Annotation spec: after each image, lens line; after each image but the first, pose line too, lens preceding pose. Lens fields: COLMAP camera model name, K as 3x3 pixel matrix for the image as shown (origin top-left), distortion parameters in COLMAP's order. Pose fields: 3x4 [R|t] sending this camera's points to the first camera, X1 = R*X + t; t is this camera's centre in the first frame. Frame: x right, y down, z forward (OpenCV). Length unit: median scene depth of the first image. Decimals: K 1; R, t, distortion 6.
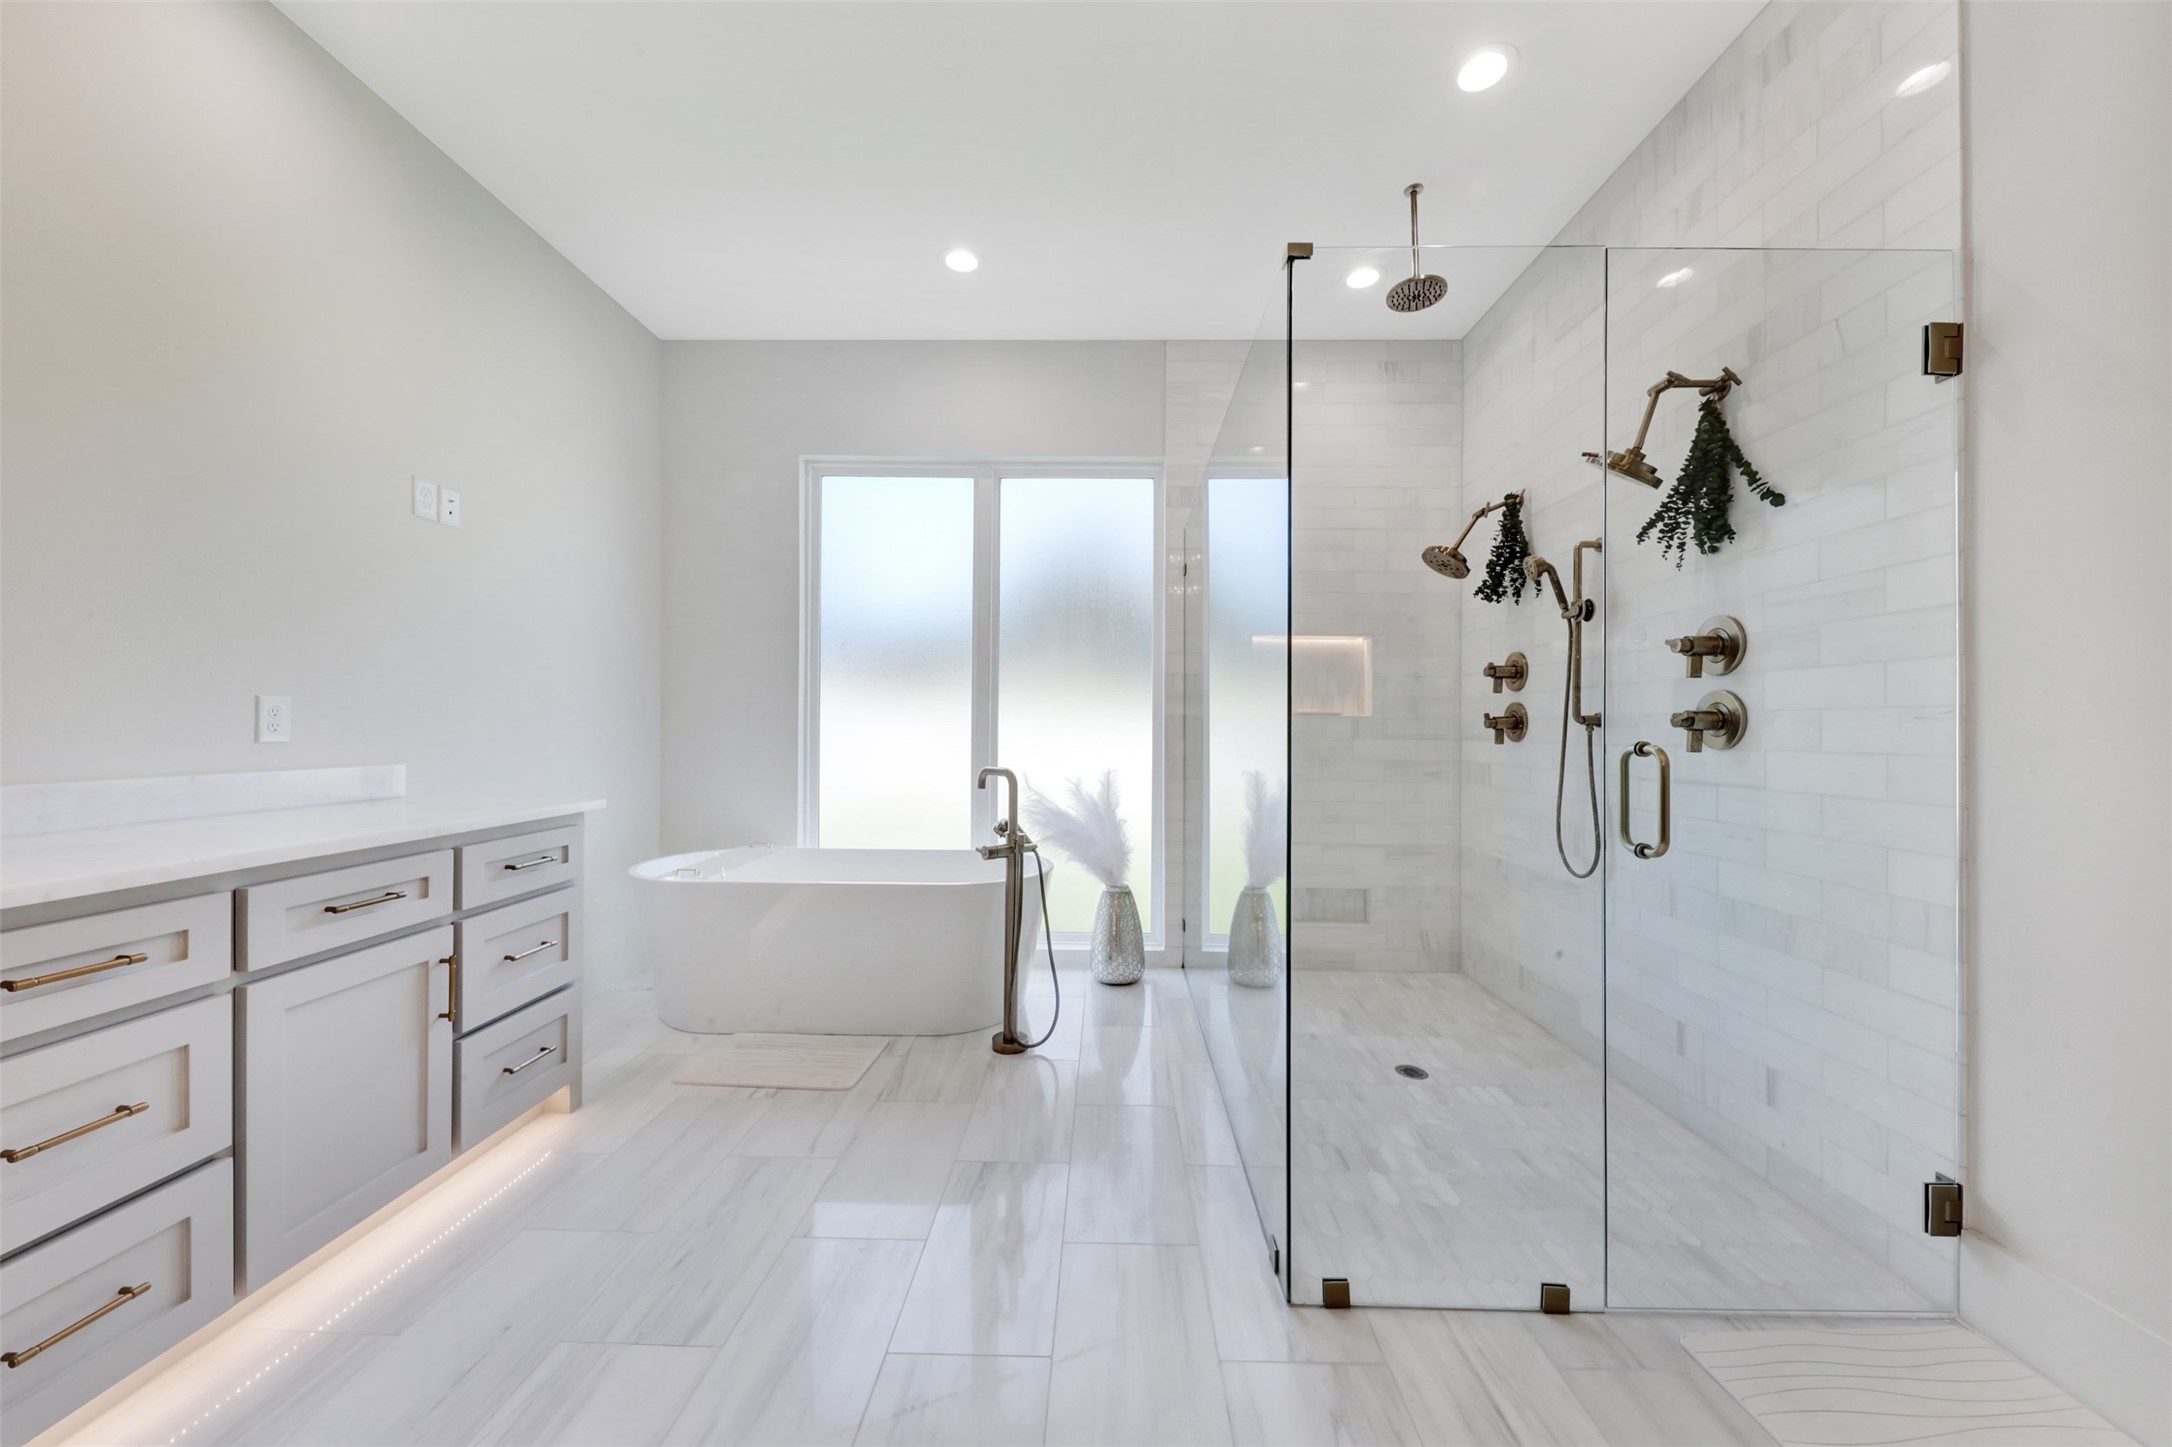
lens RADIAL K [[744.2, 0, 1099.8], [0, 744.2, 735.9], [0, 0, 1]] dist [0.008252, 0.000024]
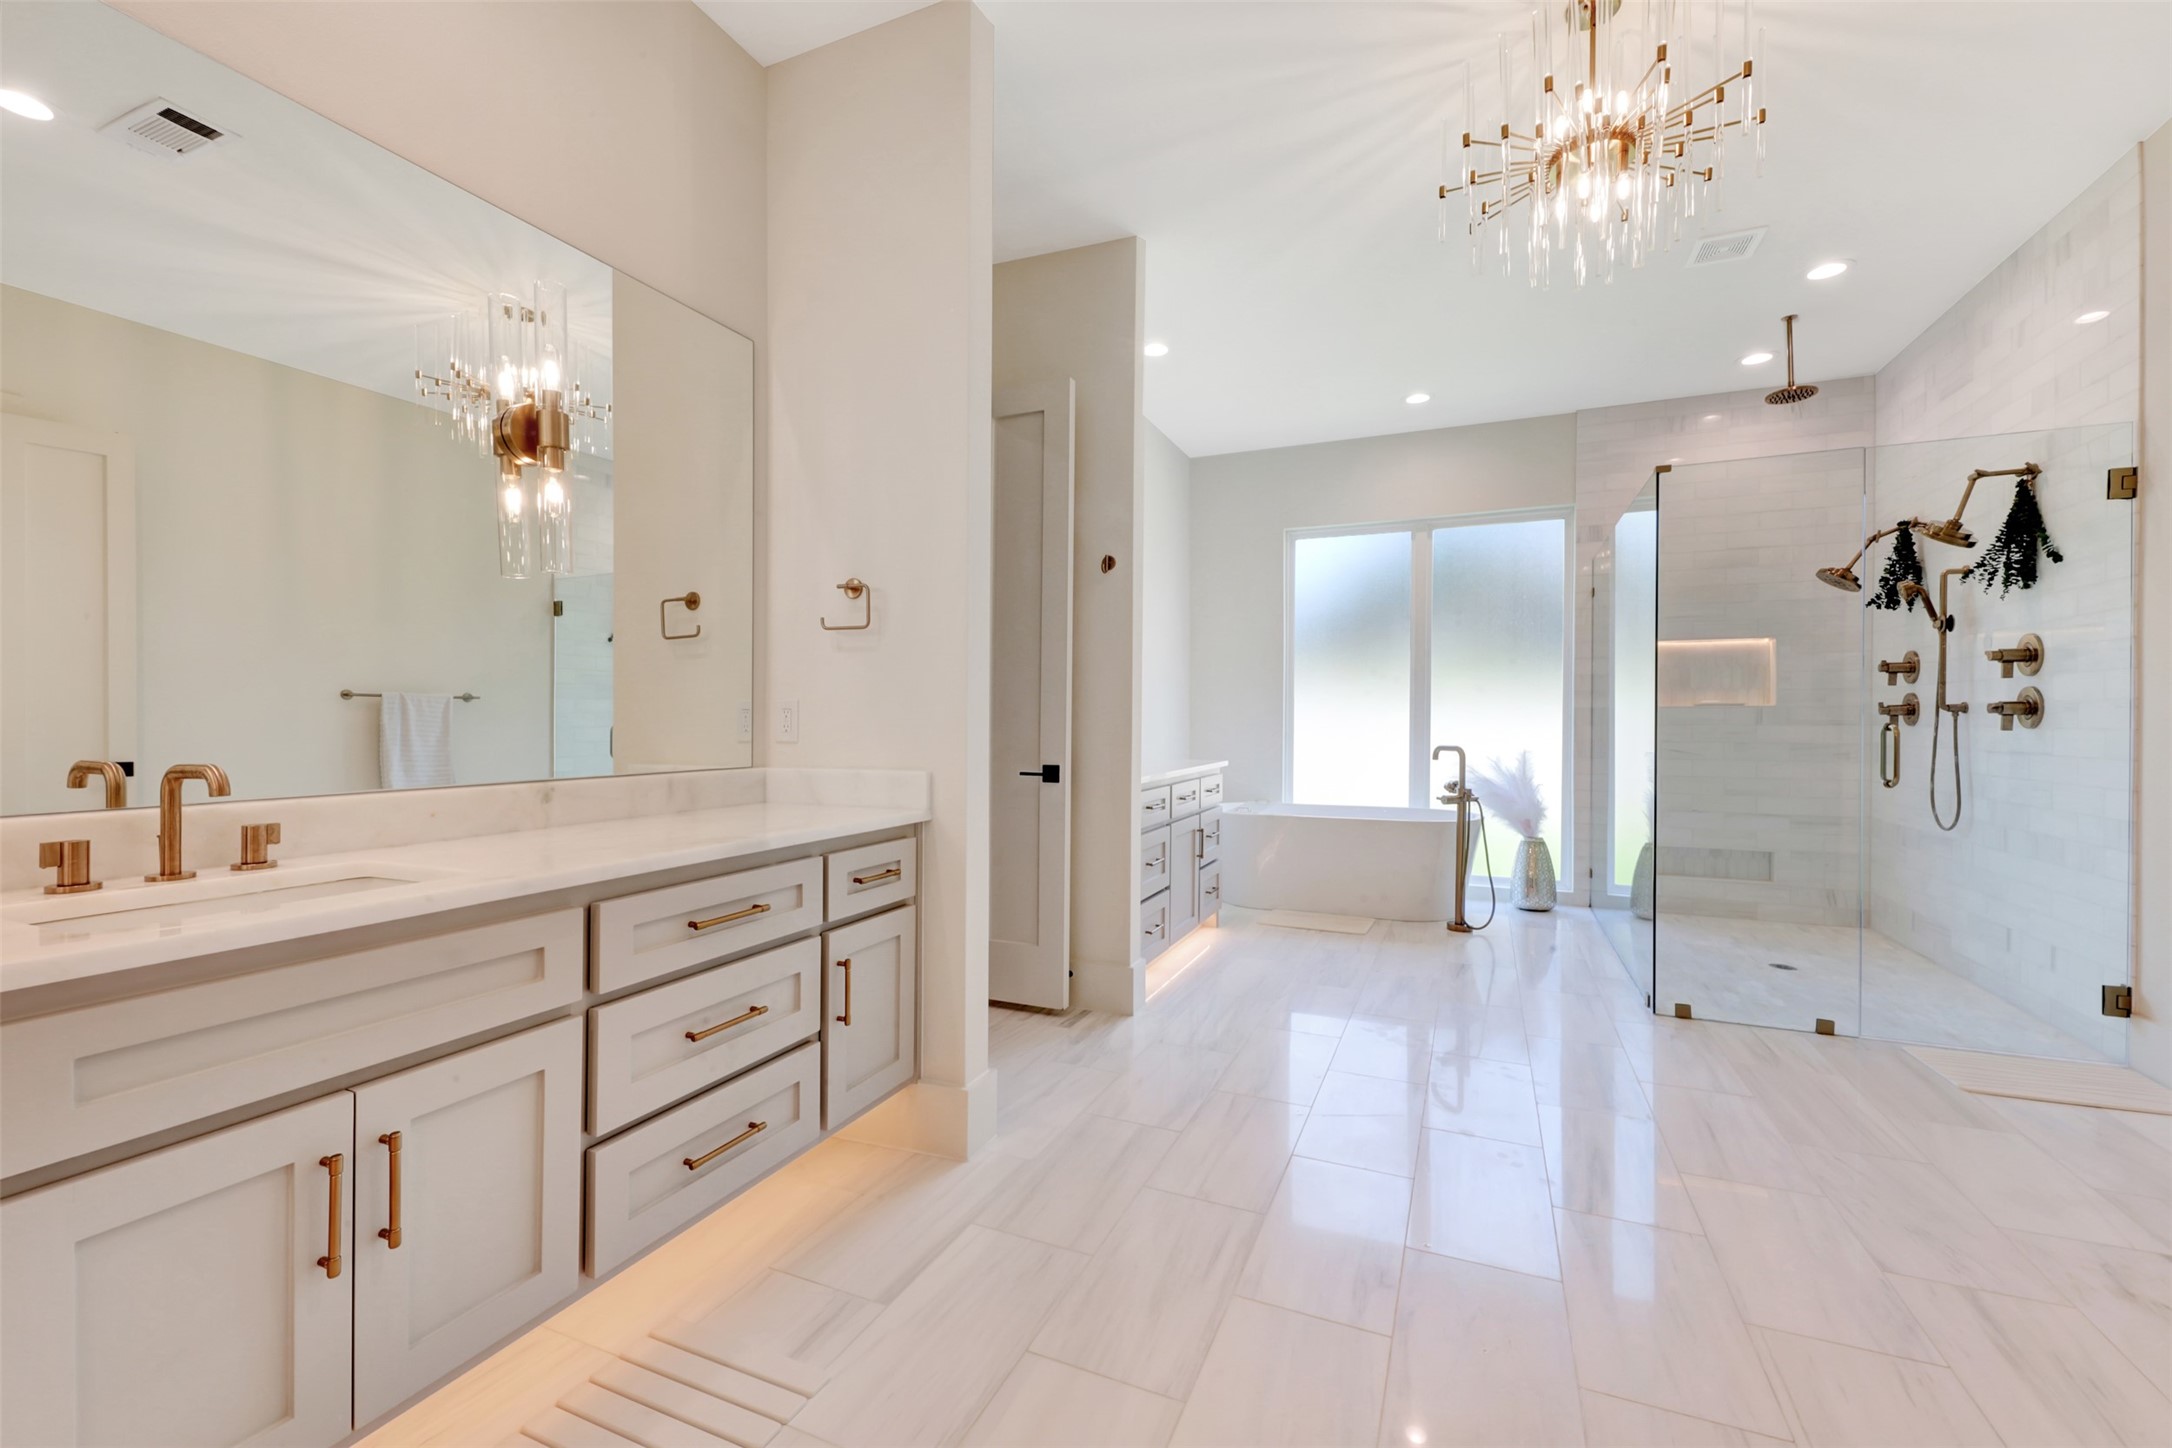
lens RADIAL K [[883.8, 0, 1084.0], [0, 883.8, 749.8], [0, 0, 1]] dist [0.011928, -0.002114]
pose [[0.918833, 0.000842, -0.394646, -0.110154], [0.008058, 0.999749, 0.020894, 0.007019], [0.394565, -0.022378, 0.918596, -0.945271]]
